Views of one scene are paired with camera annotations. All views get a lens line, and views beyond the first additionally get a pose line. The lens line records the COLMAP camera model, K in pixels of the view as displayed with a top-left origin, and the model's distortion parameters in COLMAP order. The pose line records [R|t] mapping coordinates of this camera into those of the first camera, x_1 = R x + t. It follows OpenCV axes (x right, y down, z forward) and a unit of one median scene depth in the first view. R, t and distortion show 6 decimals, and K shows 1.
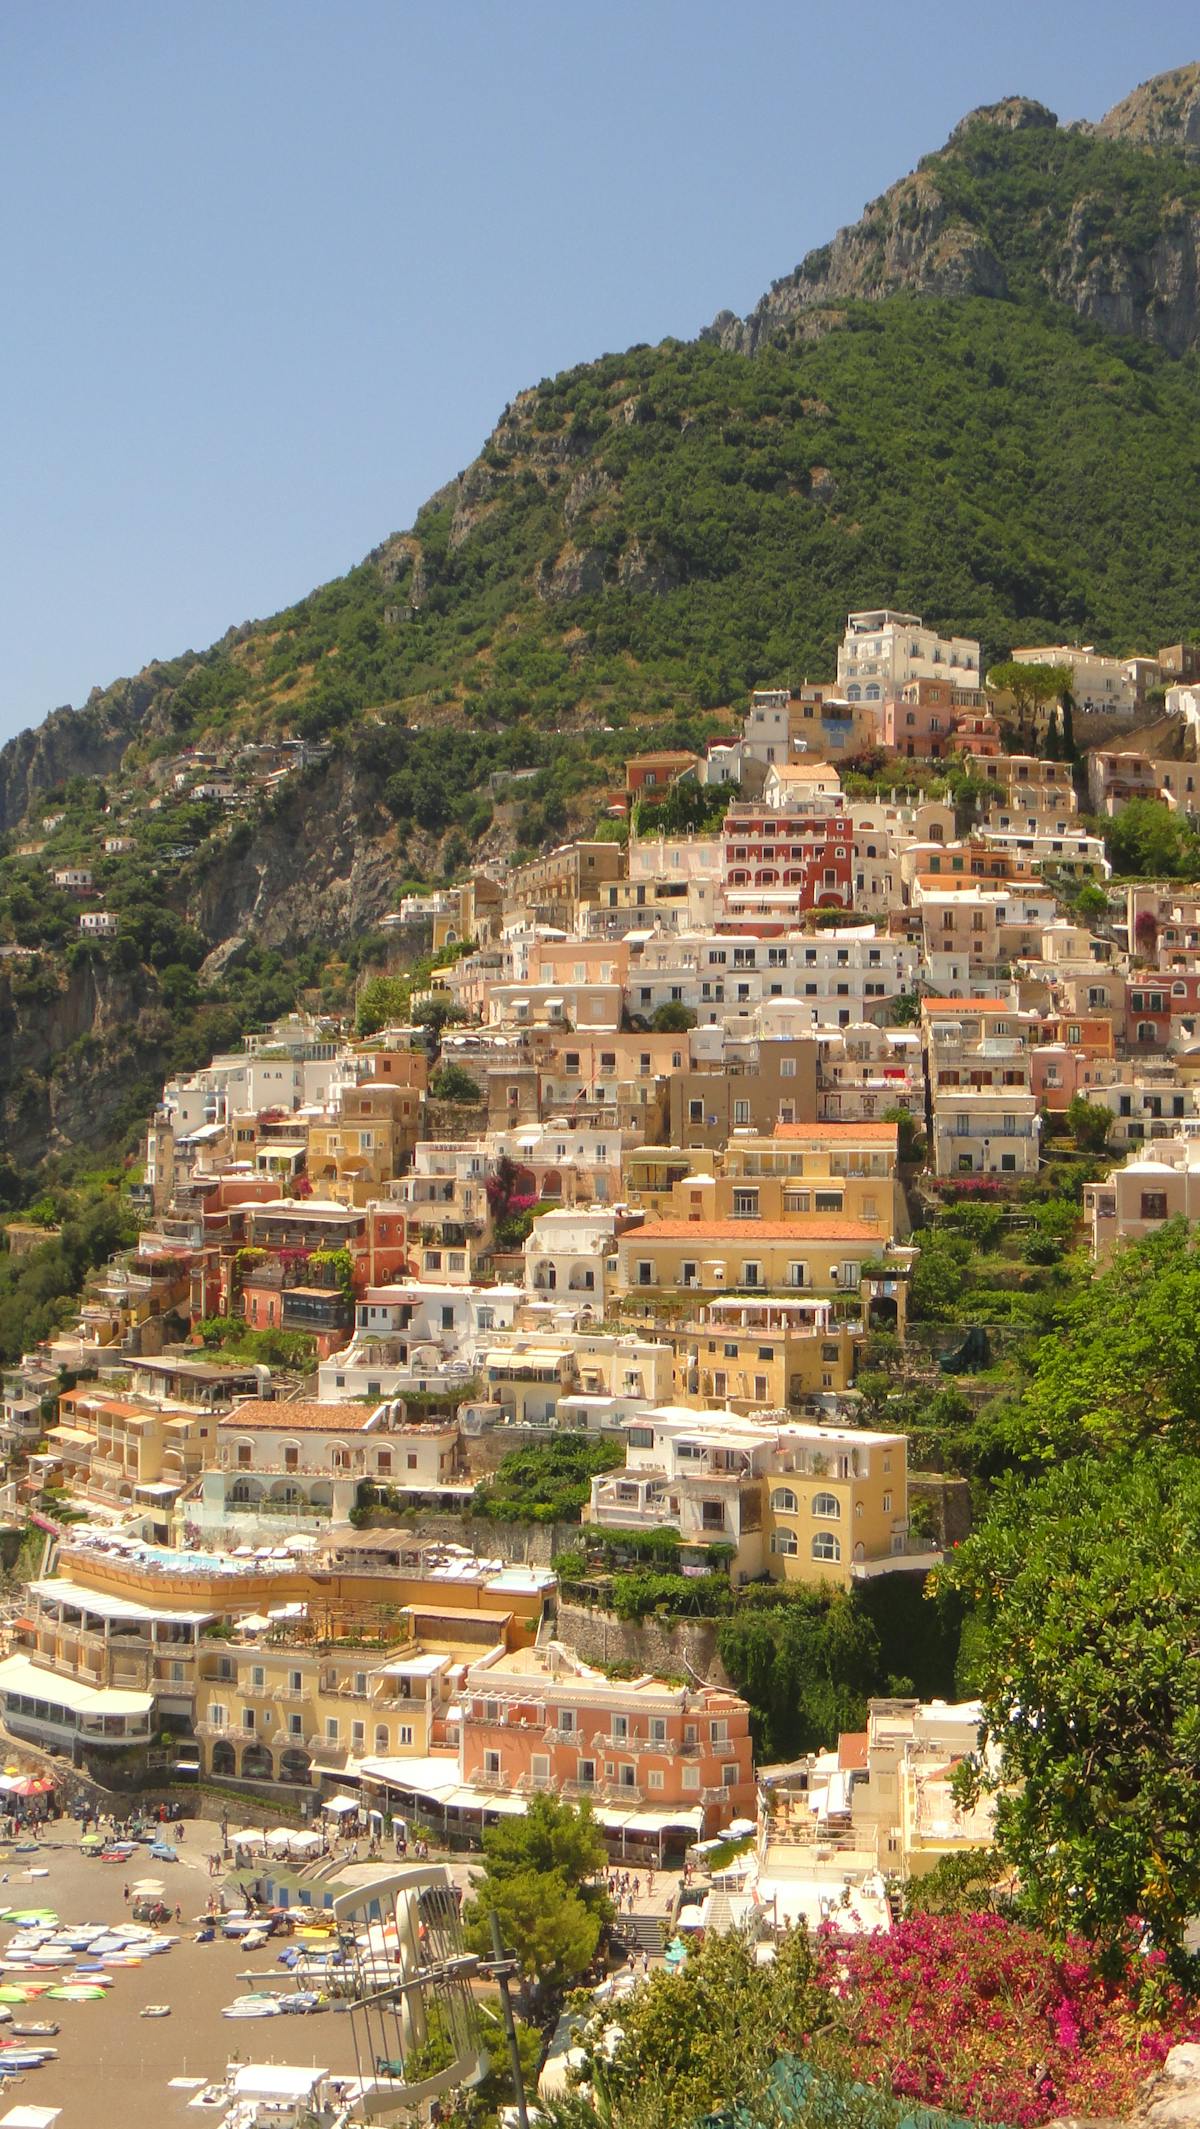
lens RADIAL K [[2703.7, 0, 664.7], [0, 2703.7, 1034.7], [0, 0, 1]] dist [0.018812, 0.016551]
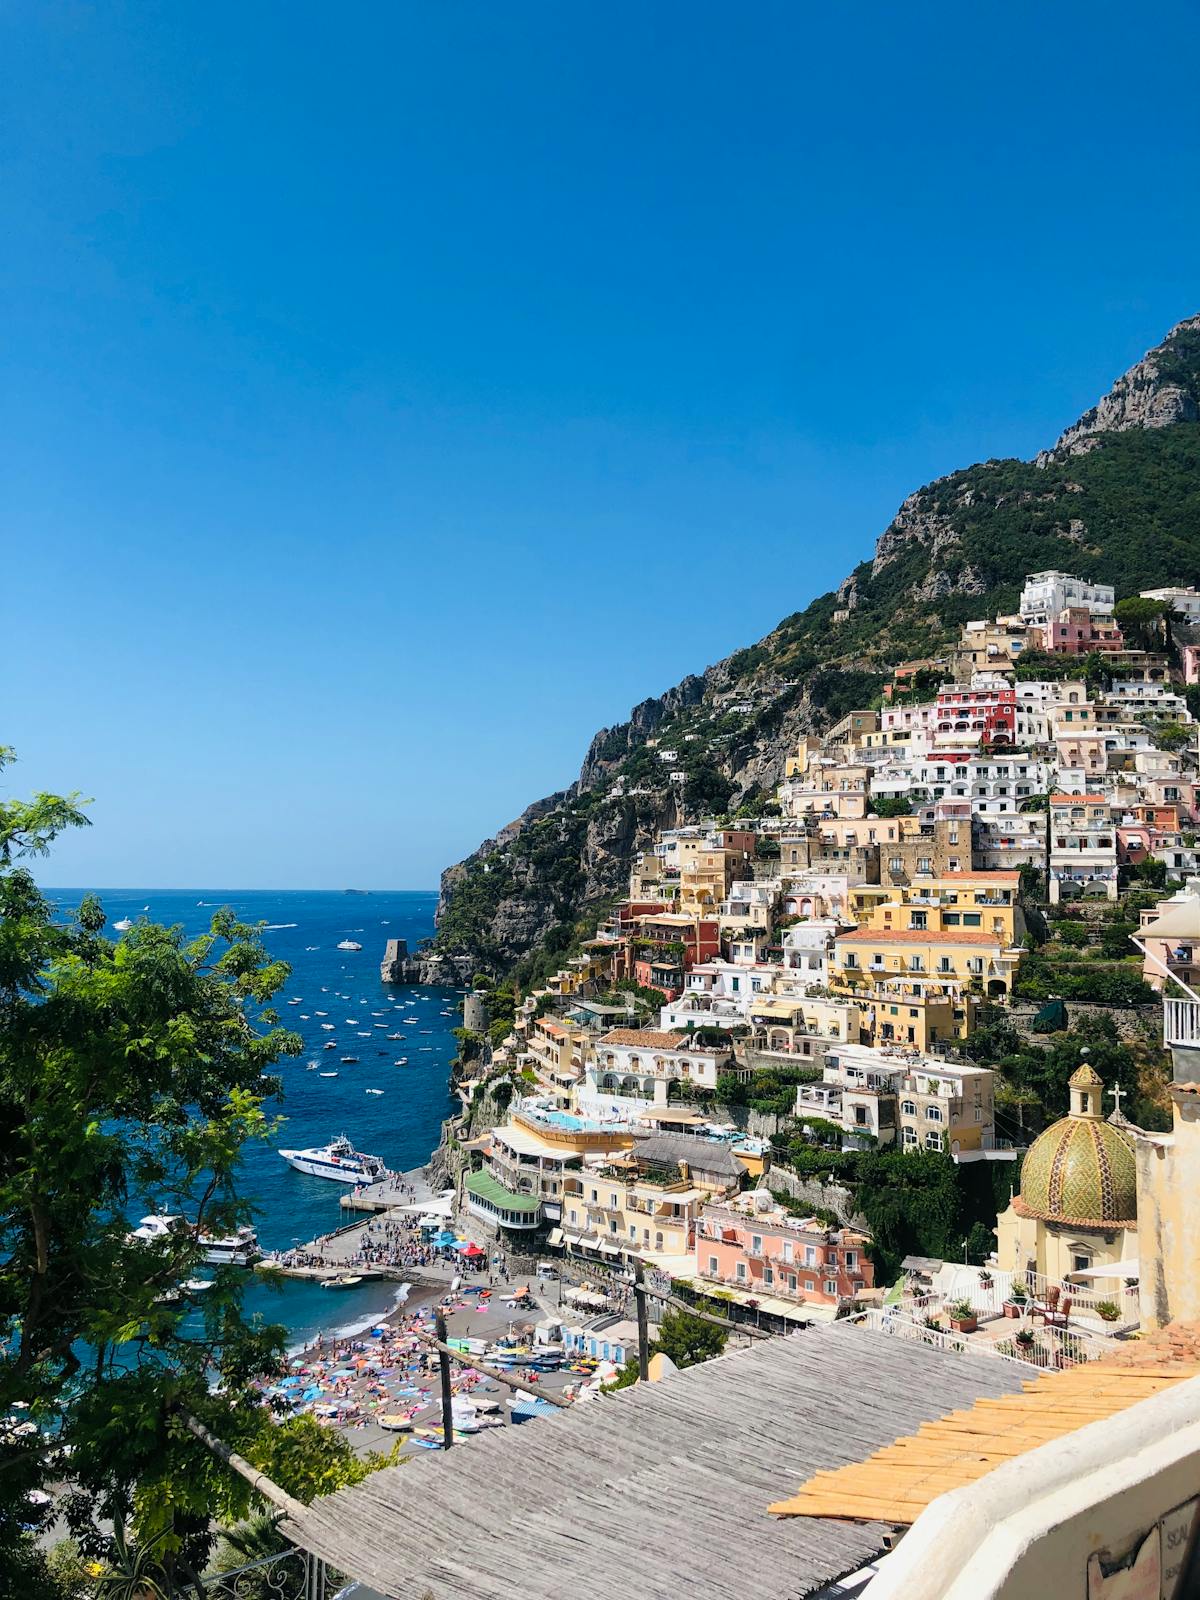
lens RADIAL K [[1330.4, 0, 600.0], [0, 1330.4, 800.0], [0, 0, 1]] dist [0.213763, -0.807332]
pose [[0.952135, -0.013879, -0.305363, 0.082333], [0.004810, 0.999525, -0.030431, 0.012252], [0.305641, 0.027505, 0.951750, 0.143645]]
